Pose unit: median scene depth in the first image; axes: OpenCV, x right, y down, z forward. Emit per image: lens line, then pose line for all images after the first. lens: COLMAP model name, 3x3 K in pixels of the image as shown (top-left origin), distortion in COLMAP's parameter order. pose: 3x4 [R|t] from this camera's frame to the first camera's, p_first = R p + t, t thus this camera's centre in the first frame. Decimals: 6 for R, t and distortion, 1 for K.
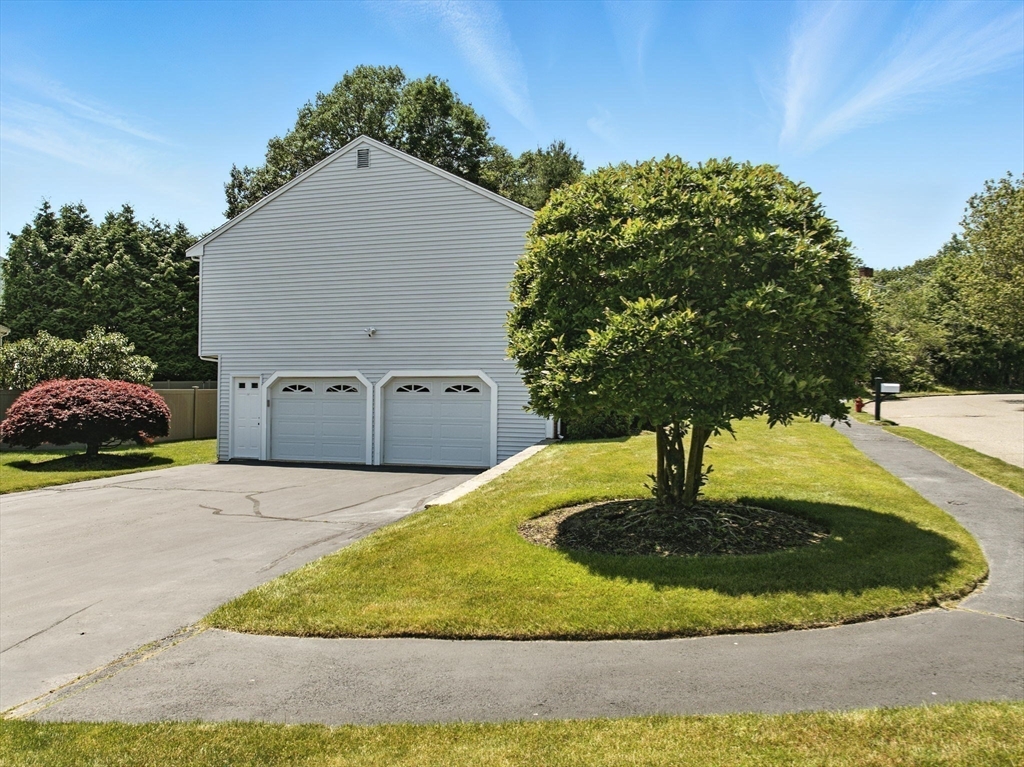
lens RADIAL K [[717.5, 0, 512.0], [0, 717.5, 383.5], [0, 0, 1]] dist [-0.046645, 0.001642]
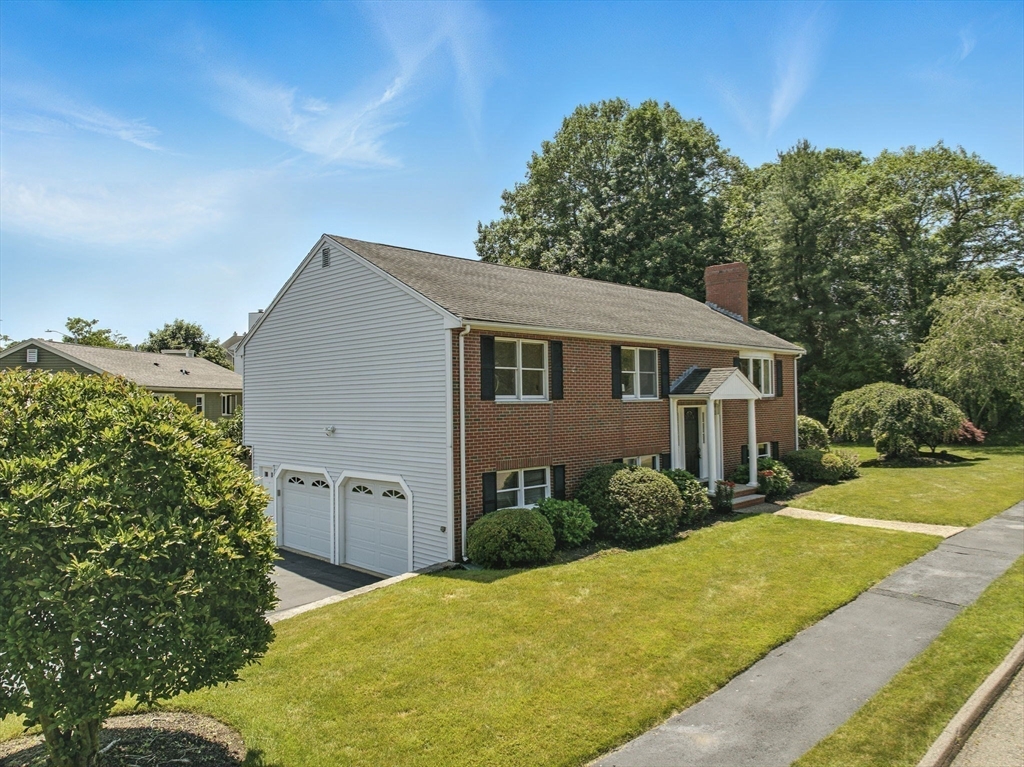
lens RADIAL K [[717.5, 0, 512.0], [0, 717.5, 383.5], [0, 0, 1]] dist [-0.046645, 0.001642]
pose [[0.853236, -0.028436, -0.520750, 0.517161], [0.021402, 0.999580, -0.019517, -0.107521], [0.521086, 0.005508, 0.853486, 0.263228]]
